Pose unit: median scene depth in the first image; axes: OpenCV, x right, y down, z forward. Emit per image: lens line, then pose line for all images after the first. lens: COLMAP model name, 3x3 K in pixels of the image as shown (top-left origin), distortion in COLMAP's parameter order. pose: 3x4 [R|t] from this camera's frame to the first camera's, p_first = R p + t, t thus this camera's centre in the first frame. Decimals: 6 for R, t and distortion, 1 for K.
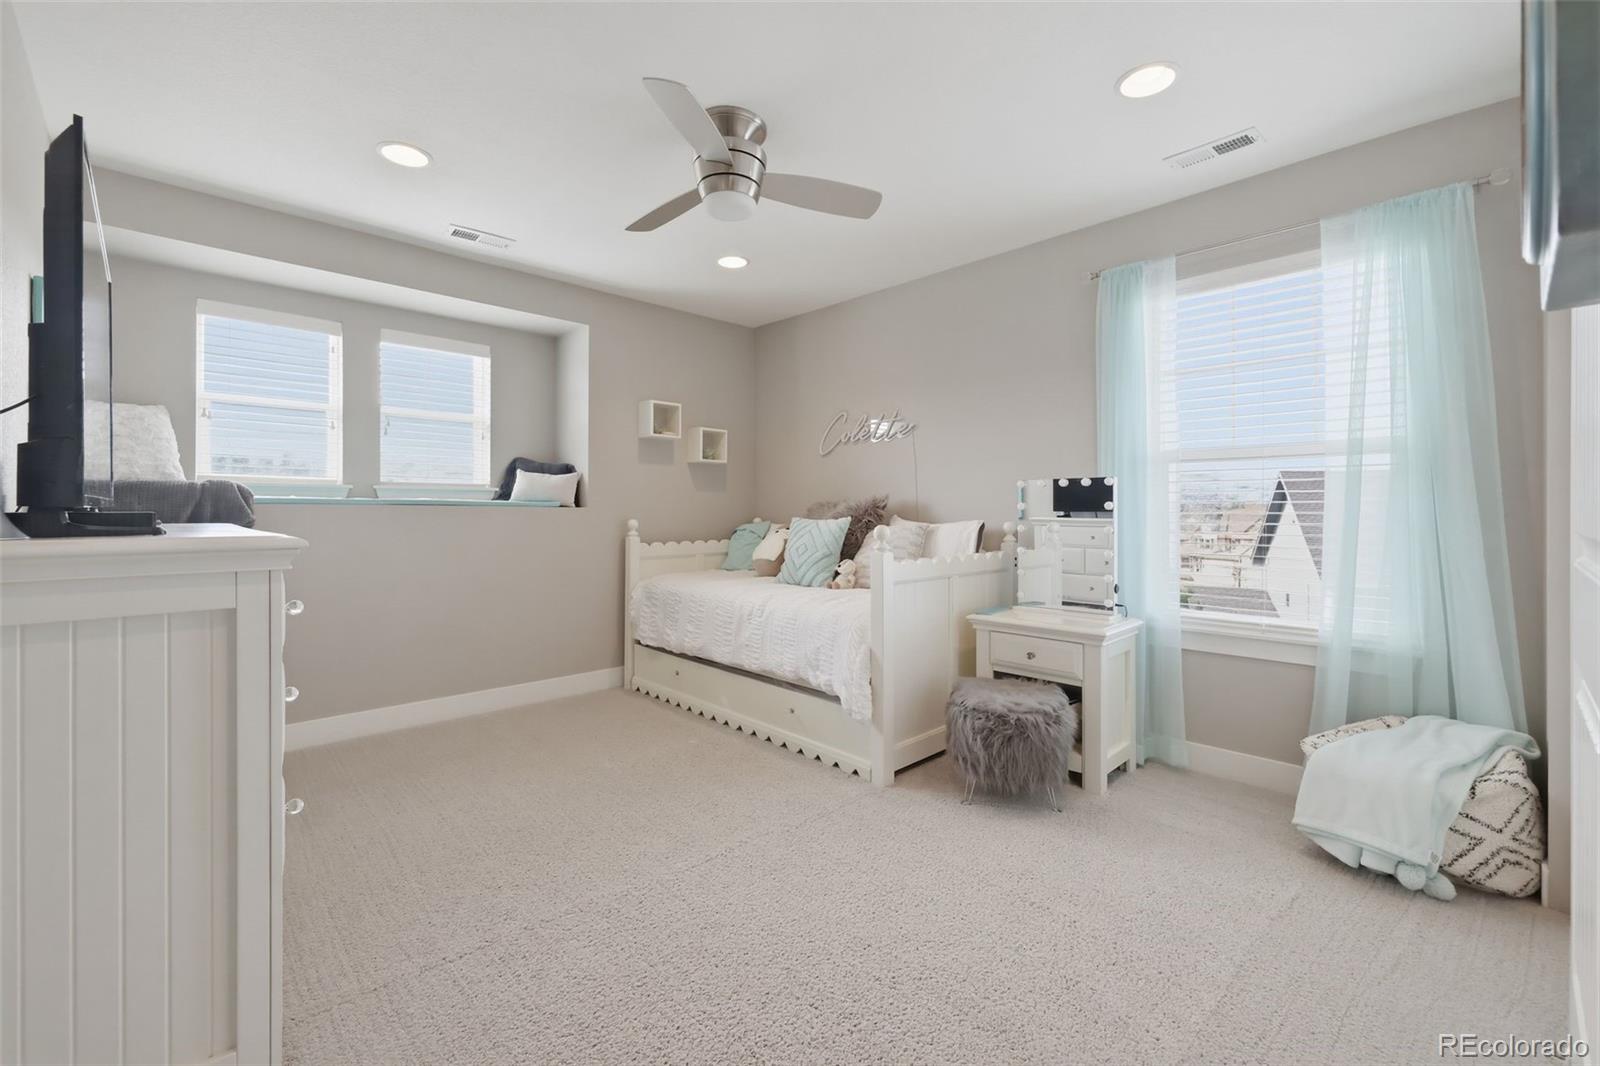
lens RADIAL K [[680.0, 0, 801.7], [0, 680.0, 520.3], [0, 0, 1]] dist [0.001371, 0.000647]
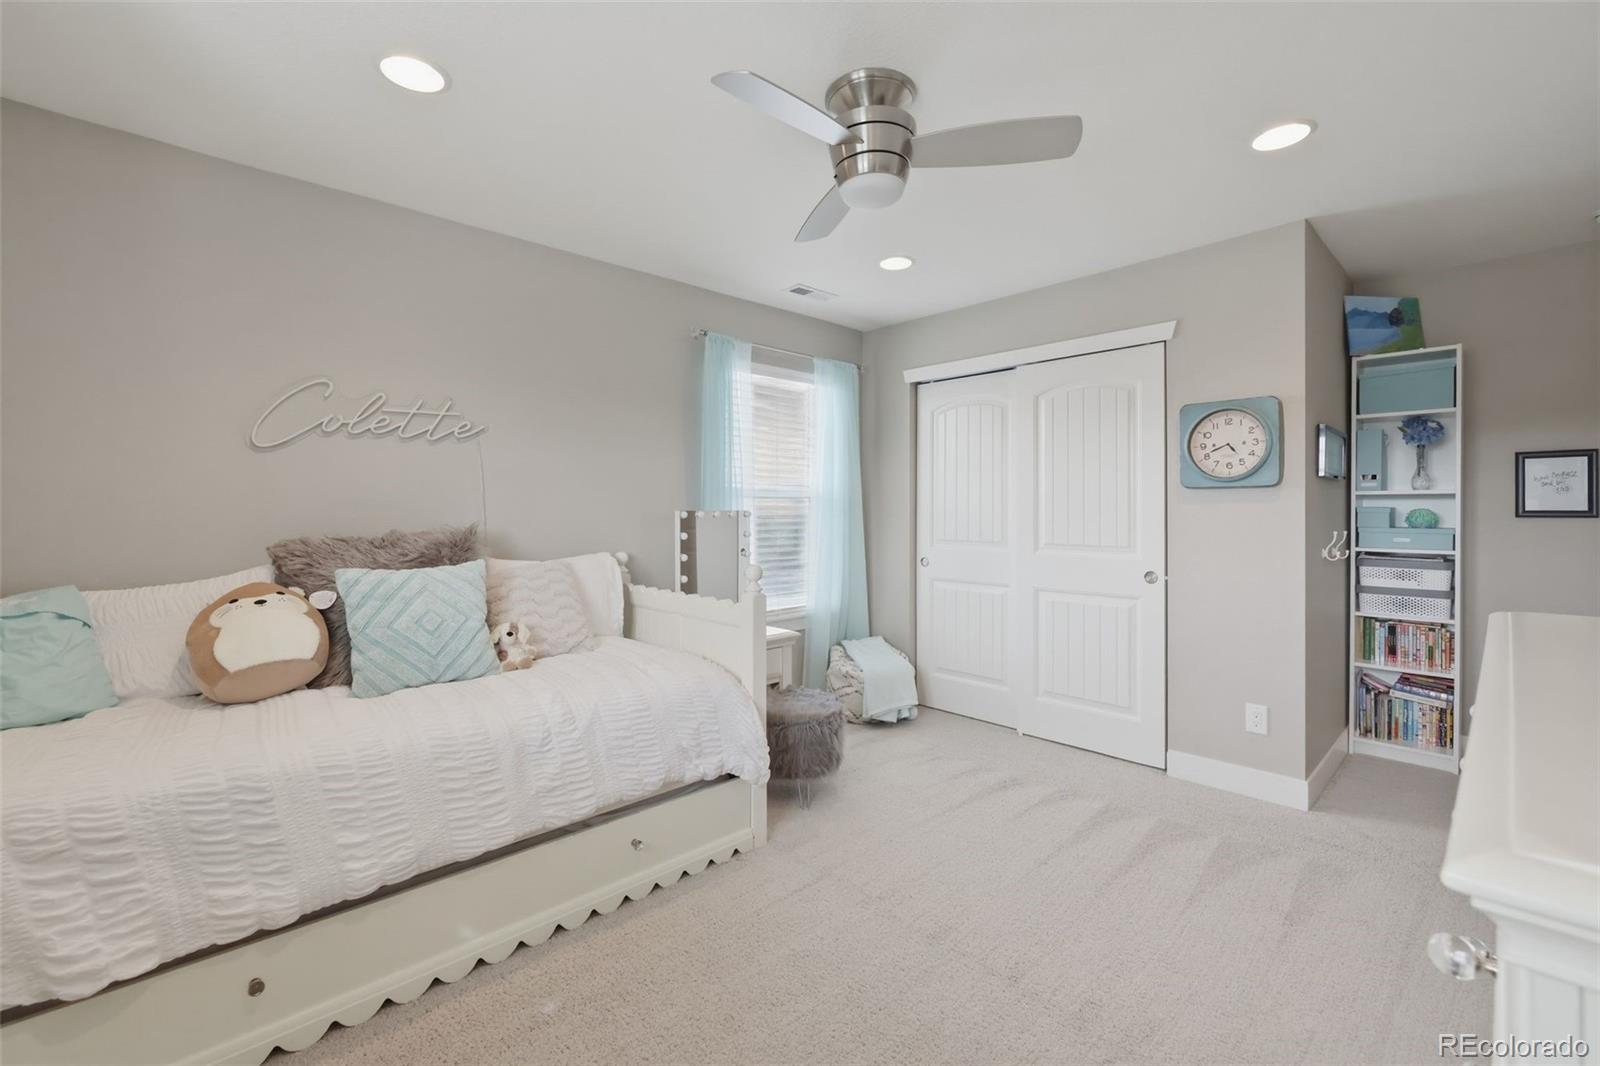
lens RADIAL K [[680.0, 0, 801.3], [0, 680.0, 519.8], [0, 0, 1]] dist [0.001371, 0.000647]
pose [[0.000074, -0.013455, 0.999909, -0.694105], [0.019485, 0.999720, 0.013451, -0.055149], [-0.999810, 0.019482, 0.000336, 0.809032]]
